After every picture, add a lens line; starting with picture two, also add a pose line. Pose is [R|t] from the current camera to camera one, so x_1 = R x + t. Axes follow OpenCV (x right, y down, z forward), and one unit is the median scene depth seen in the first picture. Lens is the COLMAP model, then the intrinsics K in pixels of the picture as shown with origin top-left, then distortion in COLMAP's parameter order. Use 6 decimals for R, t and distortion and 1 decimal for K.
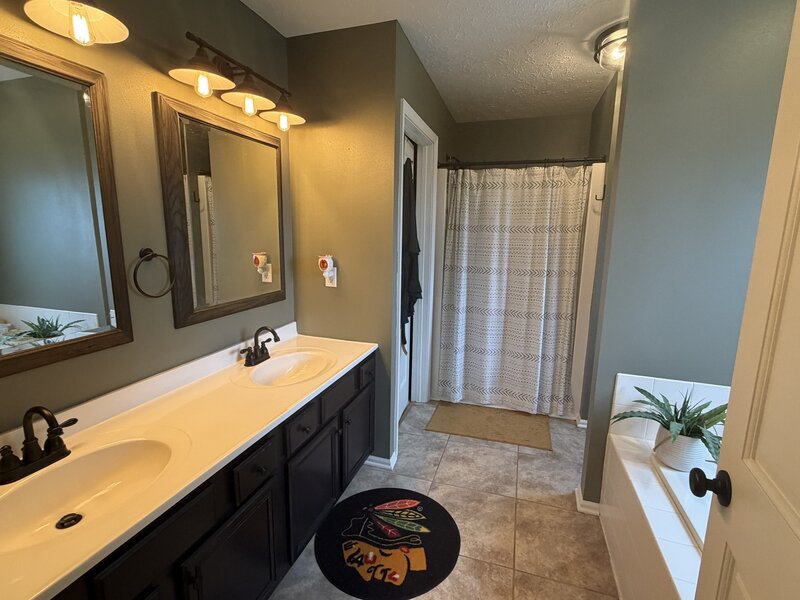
lens RADIAL K [[378.2, 0, 401.8], [0, 378.2, 298.2], [0, 0, 1]] dist [-0.004409, -0.000088]
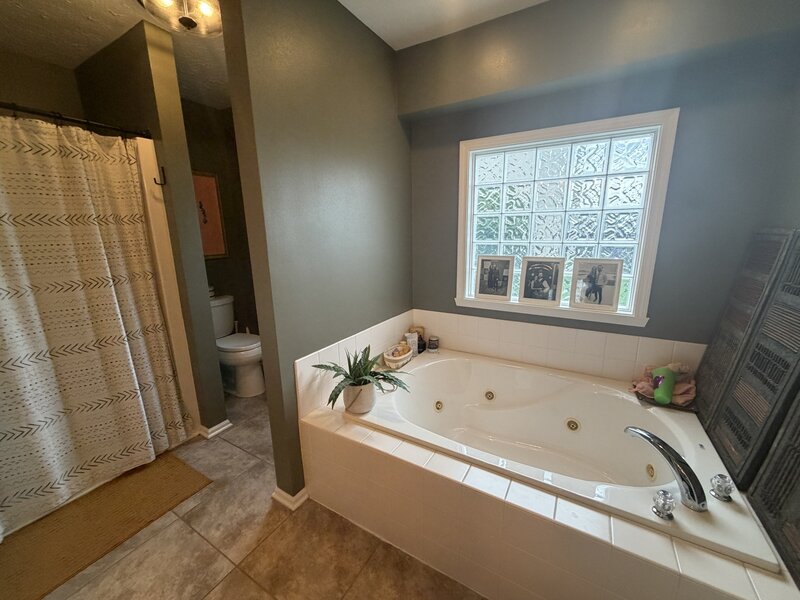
lens RADIAL K [[317.5, 0, 399.3], [0, 317.5, 299.9], [0, 0, 1]] dist [-0.001036, -0.000271]
pose [[0.222532, -0.228911, 0.947670, -0.085607], [0.187952, 0.963882, 0.188693, -0.042884], [-0.956637, 0.136126, 0.257519, 0.327177]]
